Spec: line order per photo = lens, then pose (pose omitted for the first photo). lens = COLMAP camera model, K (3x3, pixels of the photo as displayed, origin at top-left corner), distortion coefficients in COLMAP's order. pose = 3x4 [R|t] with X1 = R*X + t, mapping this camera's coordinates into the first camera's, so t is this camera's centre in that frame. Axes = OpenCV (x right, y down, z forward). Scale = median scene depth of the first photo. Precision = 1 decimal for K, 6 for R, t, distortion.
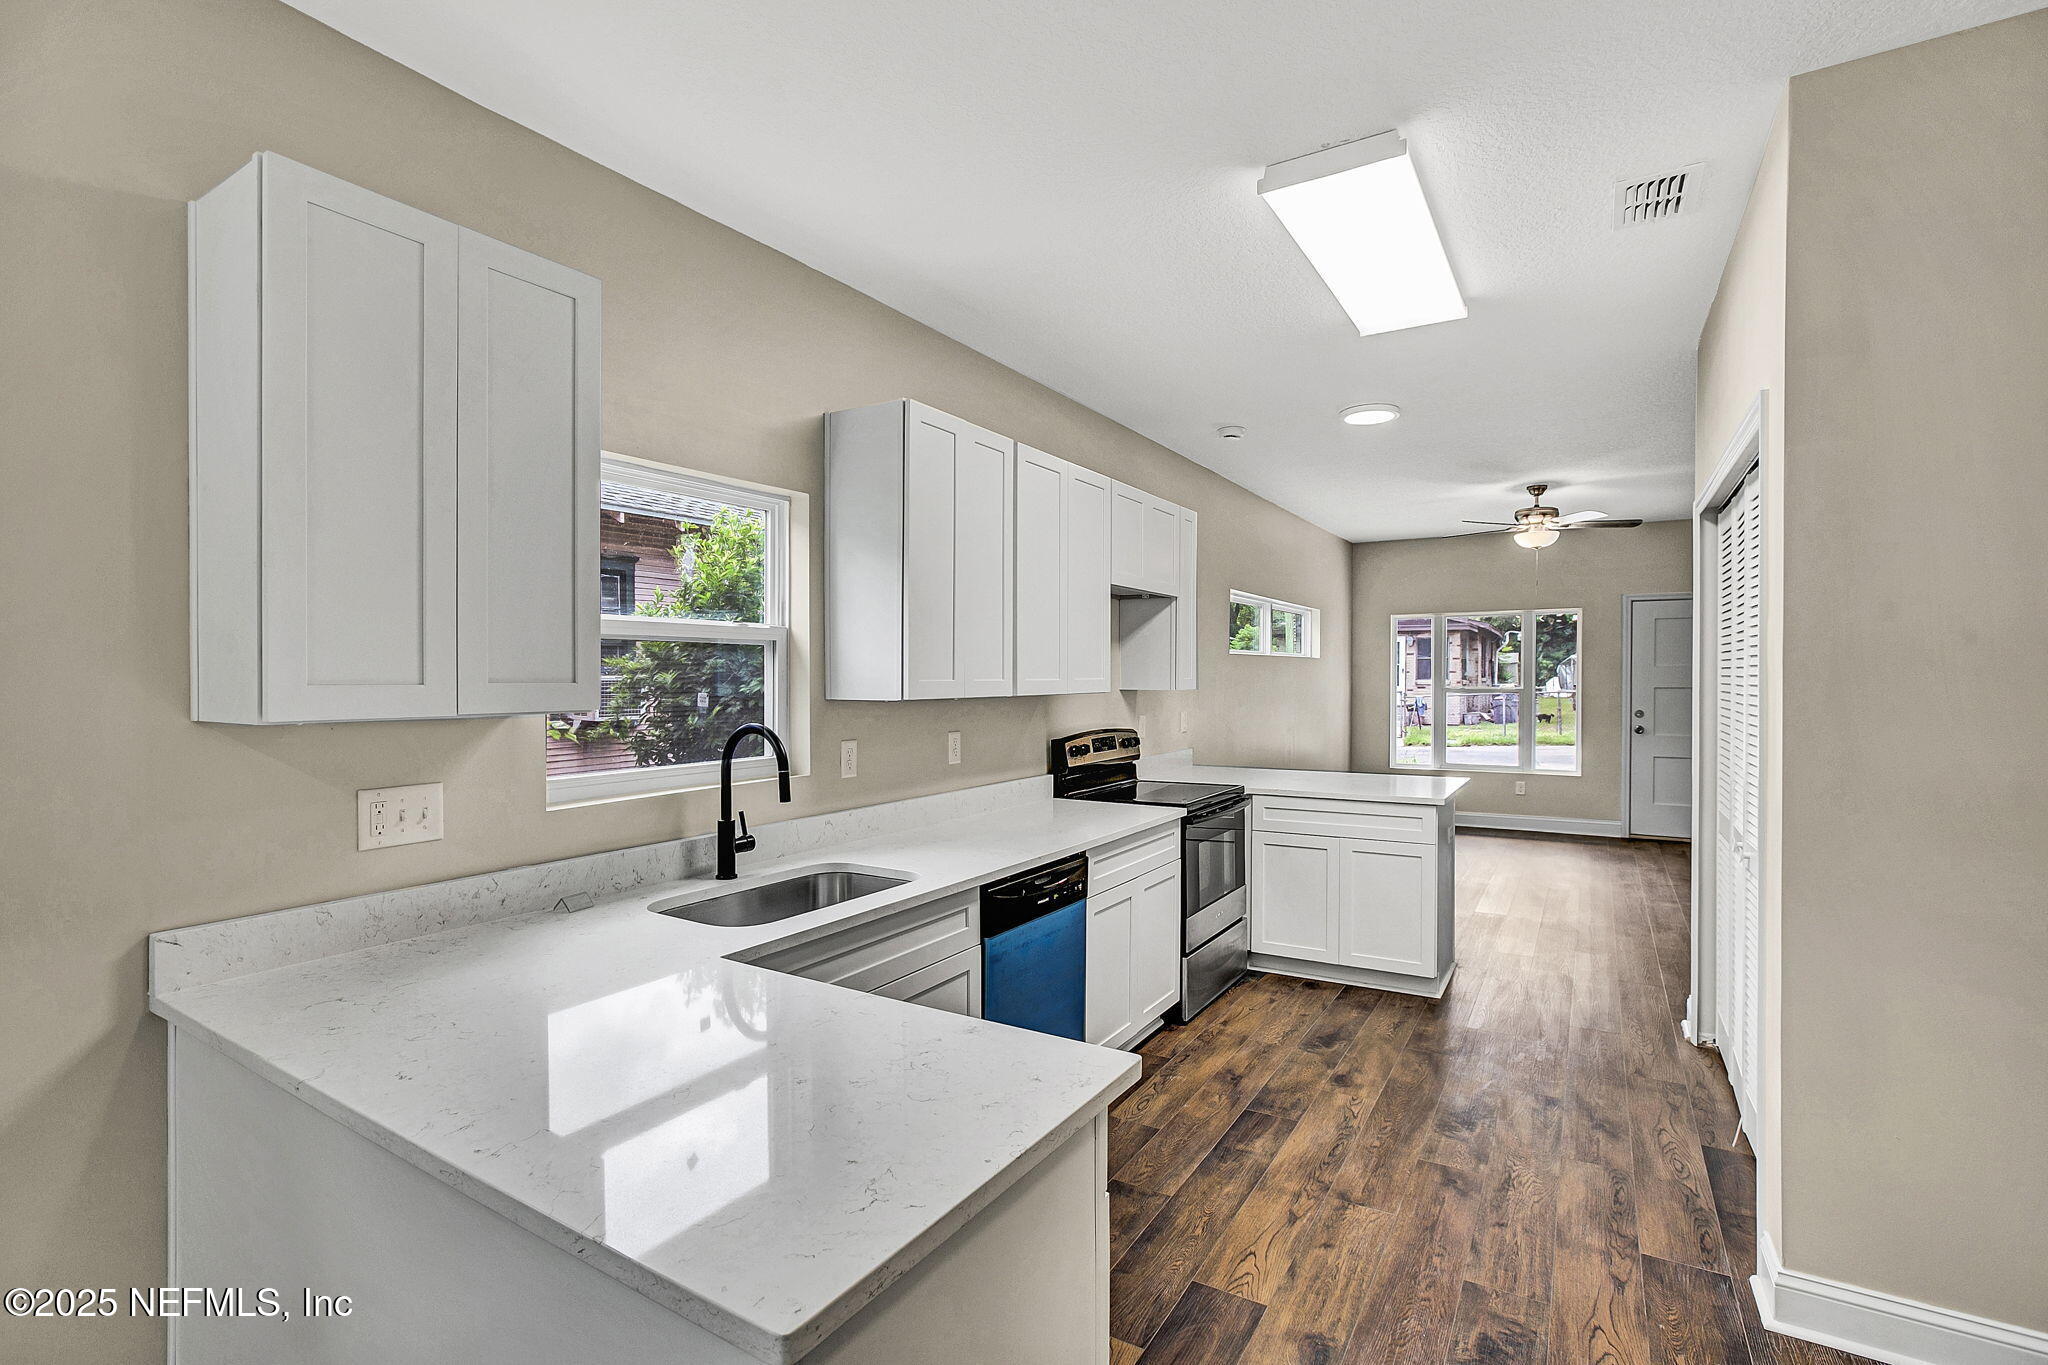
lens RADIAL K [[971.2, 0, 1014.1], [0, 971.2, 683.6], [0, 0, 1]] dist [-0.002165, 0.001370]
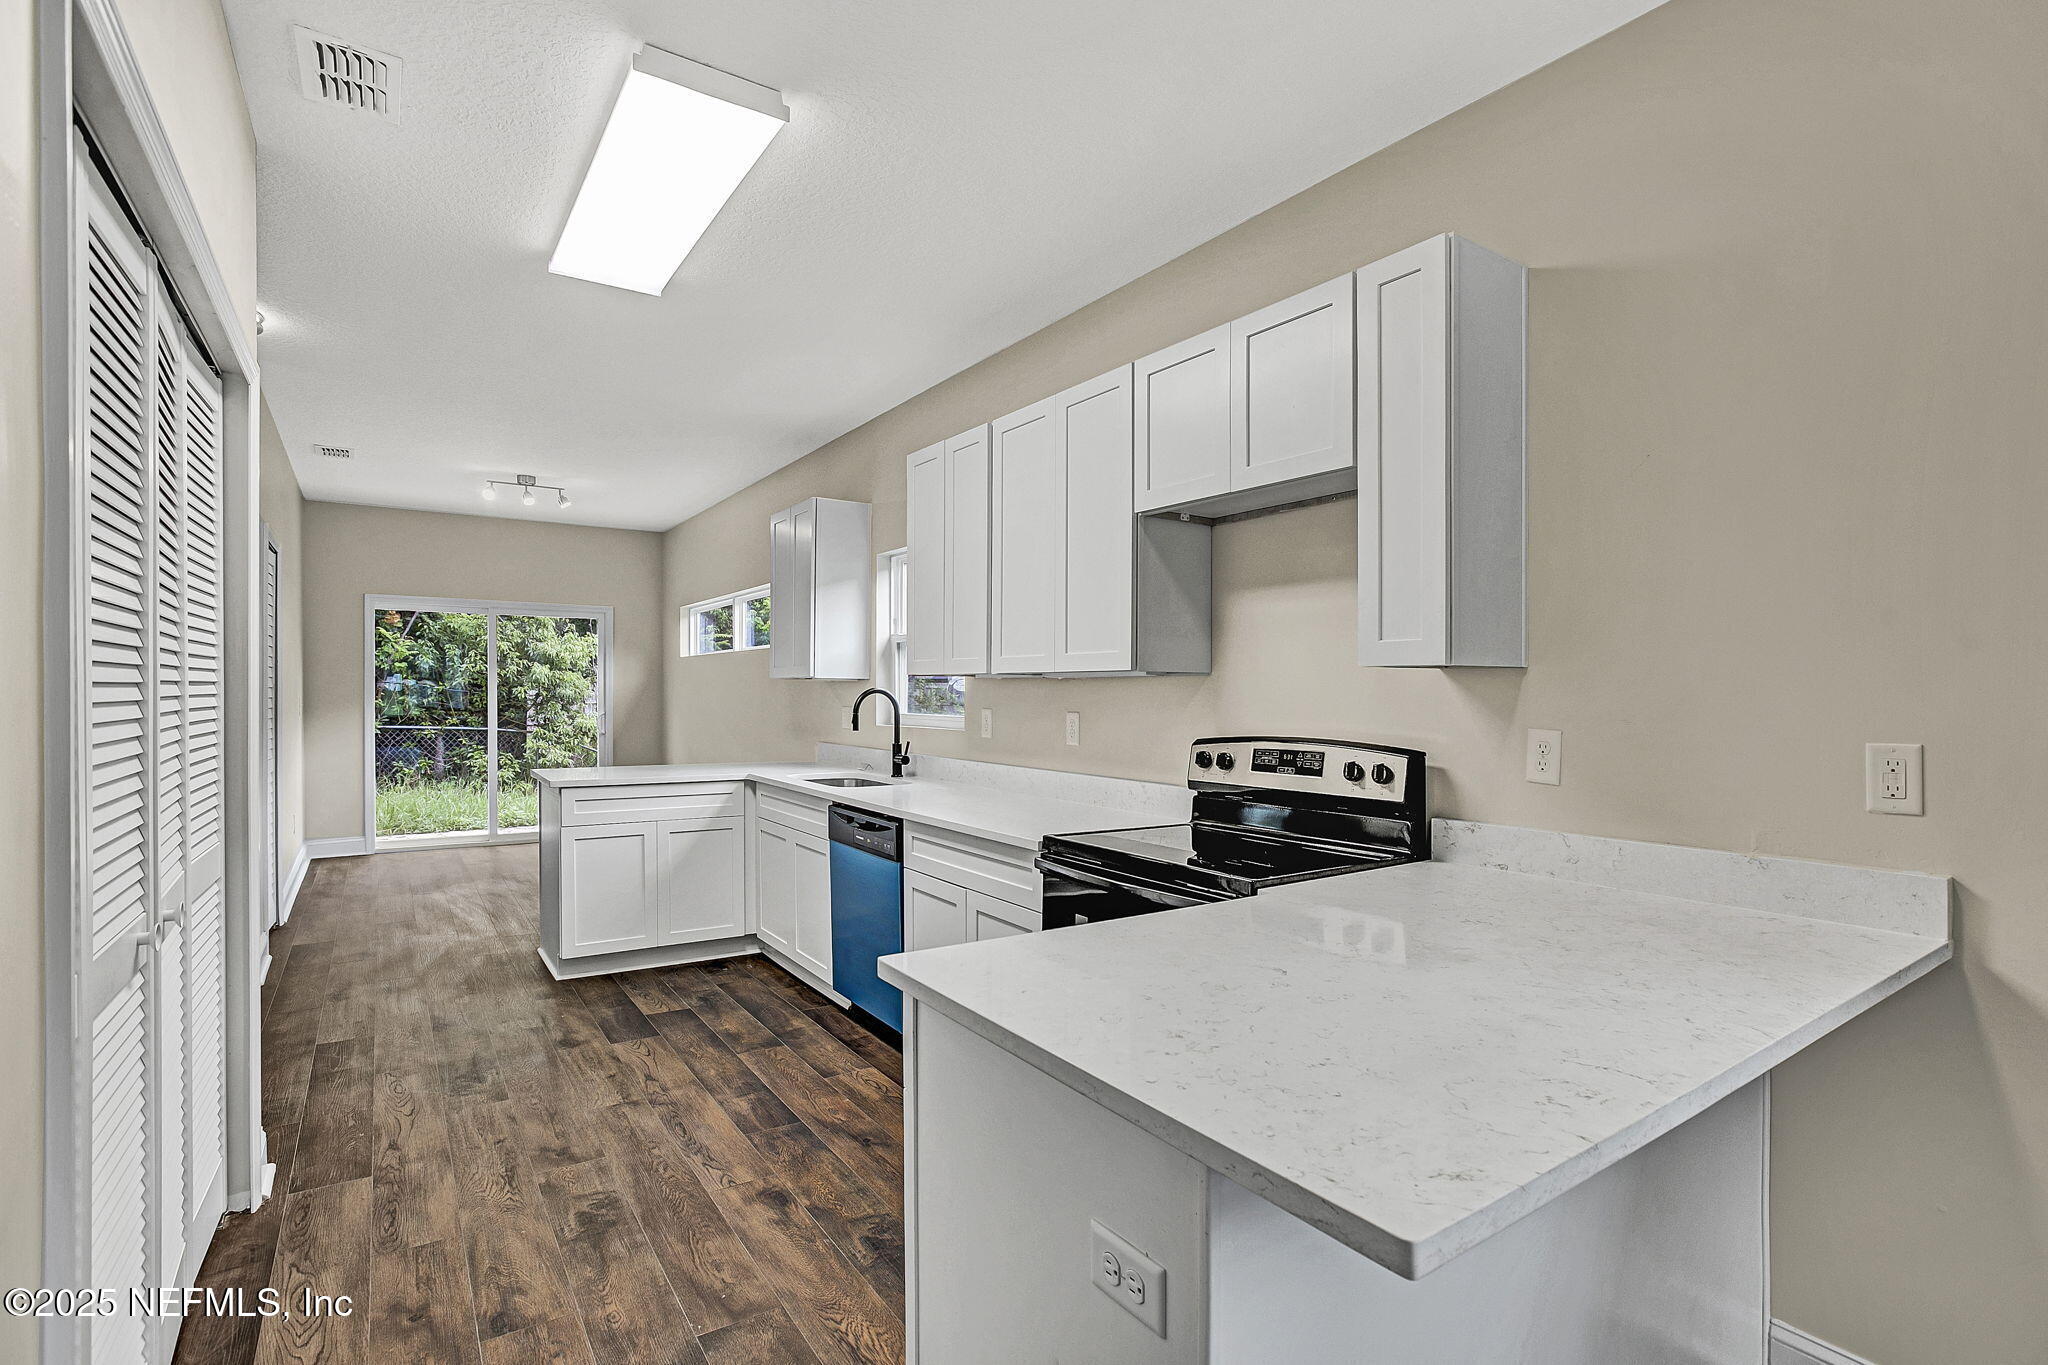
lens RADIAL K [[926.1, 0, 1026.0], [0, 926.1, 693.6], [0, 0, 1]] dist [-0.087895, 0.041539]
pose [[-0.398223, 0.004799, -0.917276, 0.772102], [-0.008936, 0.999919, 0.009111, 0.021422], [0.917245, 0.011826, -0.398148, 1.262246]]
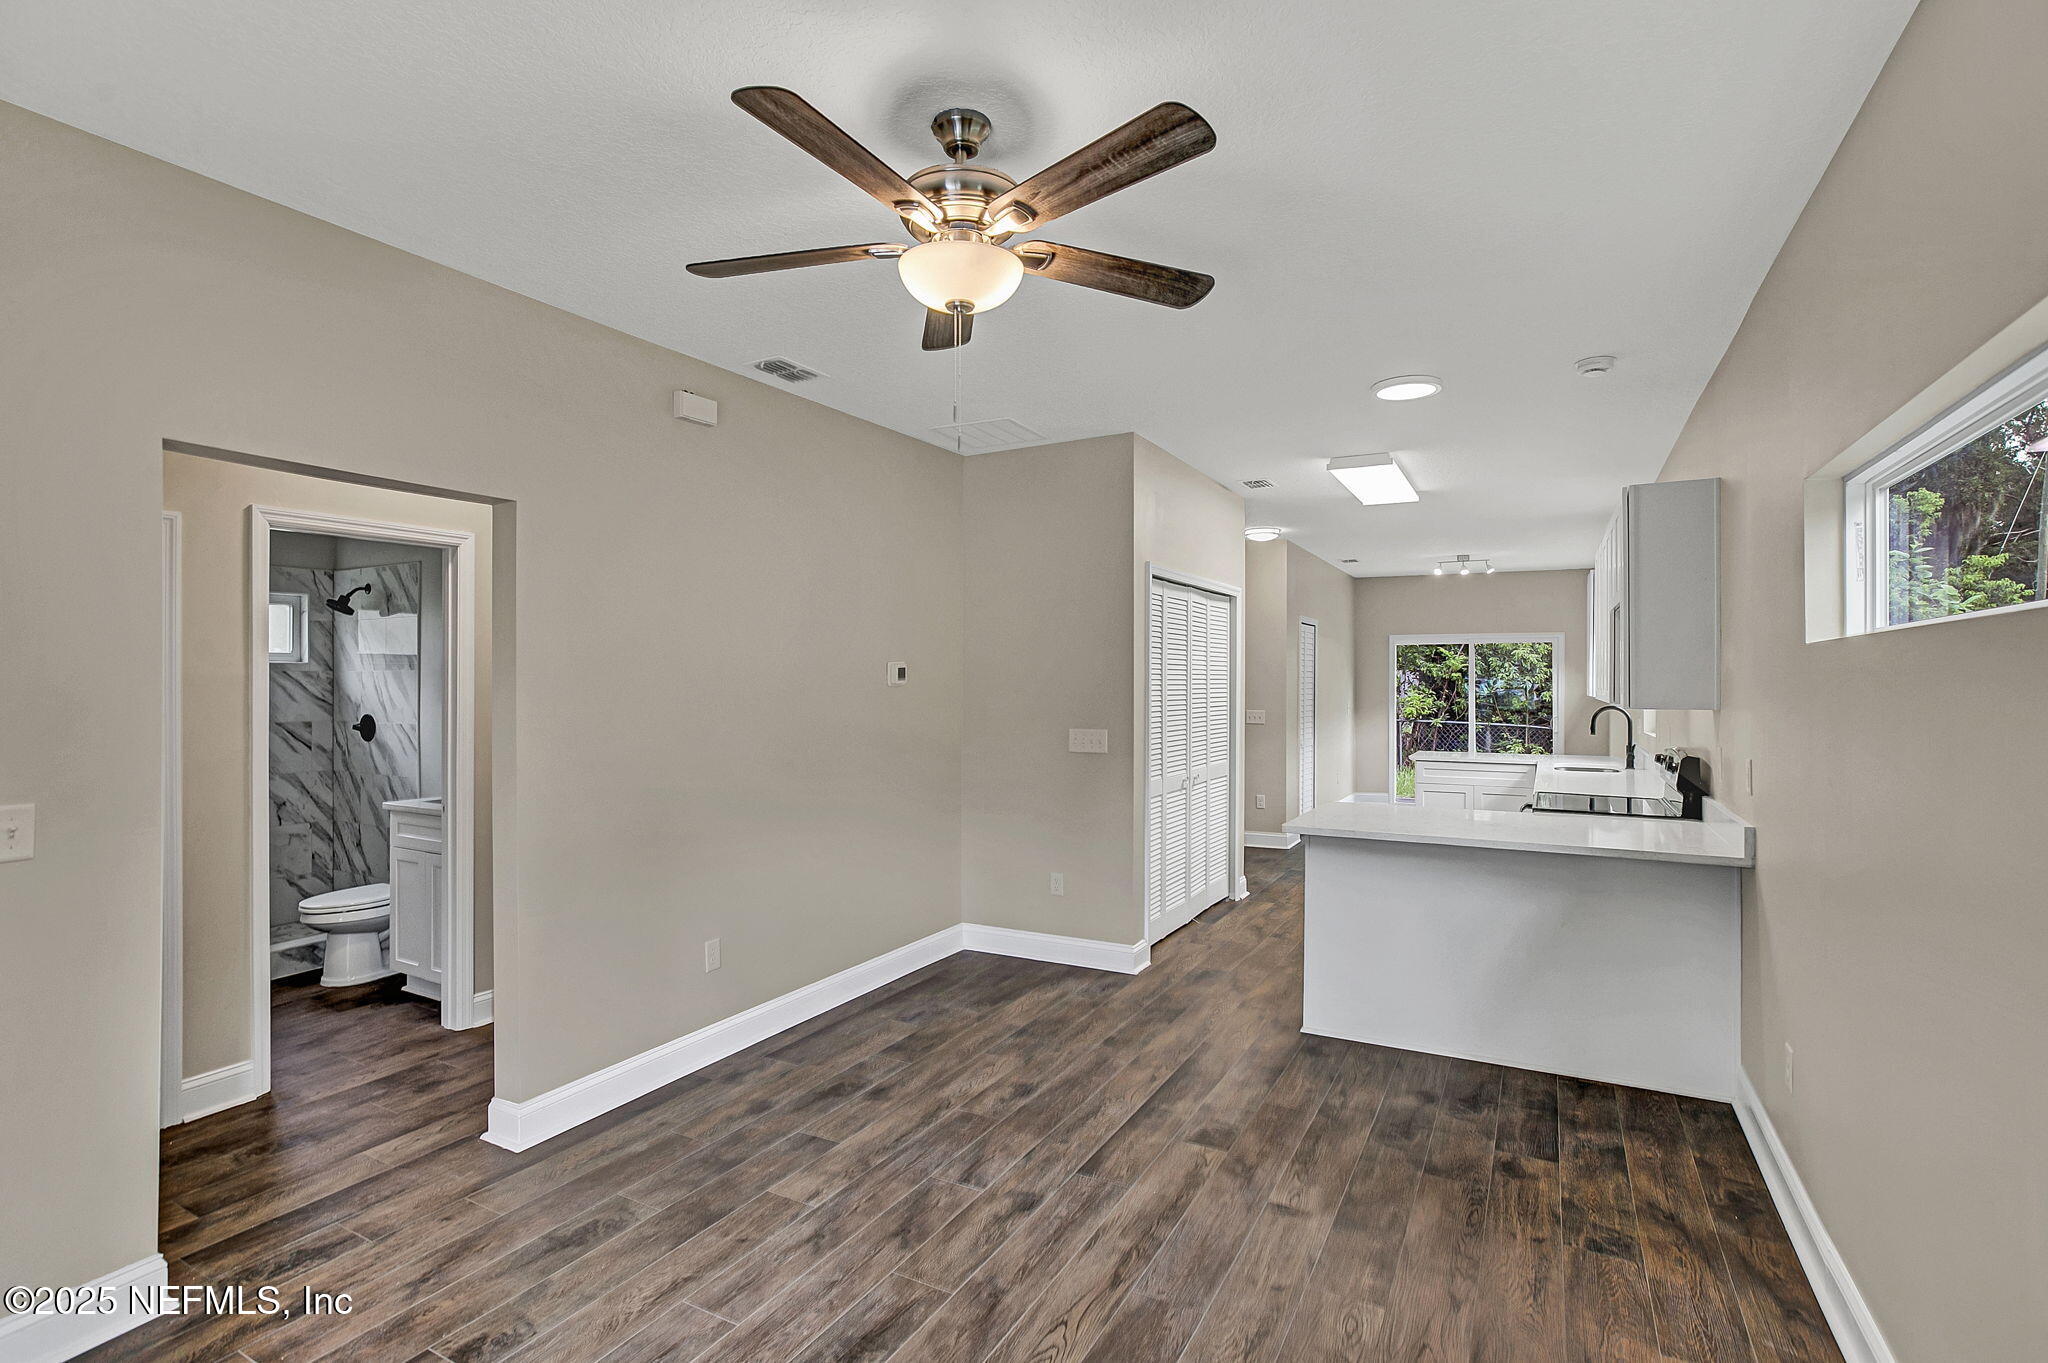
lens RADIAL K [[924.9, 0, 1024.0], [0, 924.9, 681.5], [0, 0, 1]] dist [-0.000151, -0.000009]
pose [[-0.999515, 0.004977, -0.030747, 0.881964], [0.004898, 0.999985, 0.002646, -0.022960], [0.030759, 0.002494, -0.999524, 2.198658]]
